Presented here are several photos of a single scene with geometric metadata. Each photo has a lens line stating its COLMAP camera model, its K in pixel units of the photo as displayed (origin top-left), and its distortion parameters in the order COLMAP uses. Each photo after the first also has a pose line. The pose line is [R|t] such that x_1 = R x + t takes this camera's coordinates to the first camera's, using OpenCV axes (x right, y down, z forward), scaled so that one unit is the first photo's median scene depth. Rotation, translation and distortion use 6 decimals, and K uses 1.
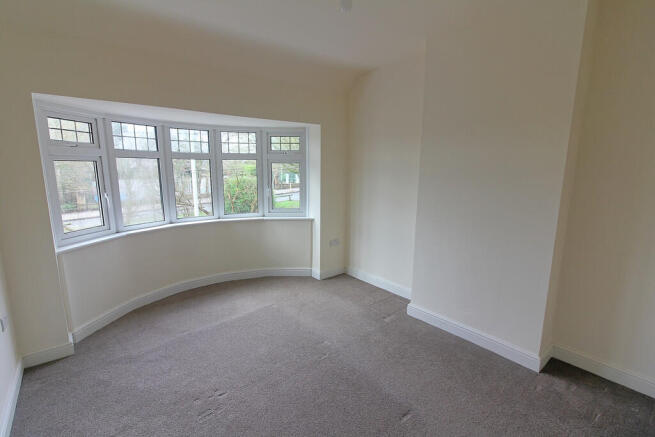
lens RADIAL K [[303.1, 0, 322.5], [0, 303.1, 218.2], [0, 0, 1]] dist [0.002161, 0.000477]
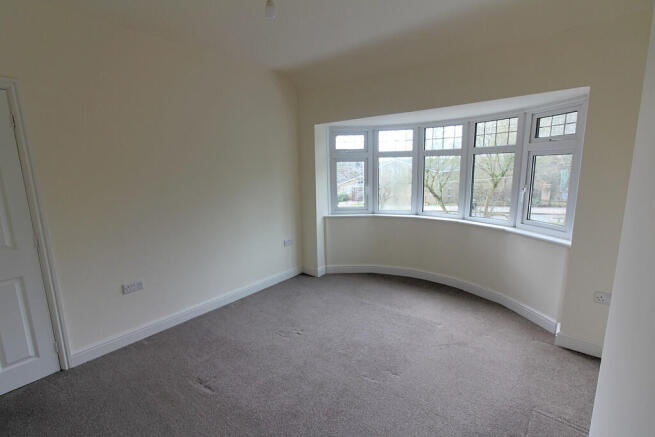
lens RADIAL K [[303.1, 0, 322.5], [0, 303.1, 218.2], [0, 0, 1]] dist [0.002161, 0.000477]
pose [[0.185014, 0.157880, -0.969971, 0.513487], [-0.147197, 0.980328, 0.131490, -0.064998], [0.971650, 0.118449, 0.204614, 0.430267]]
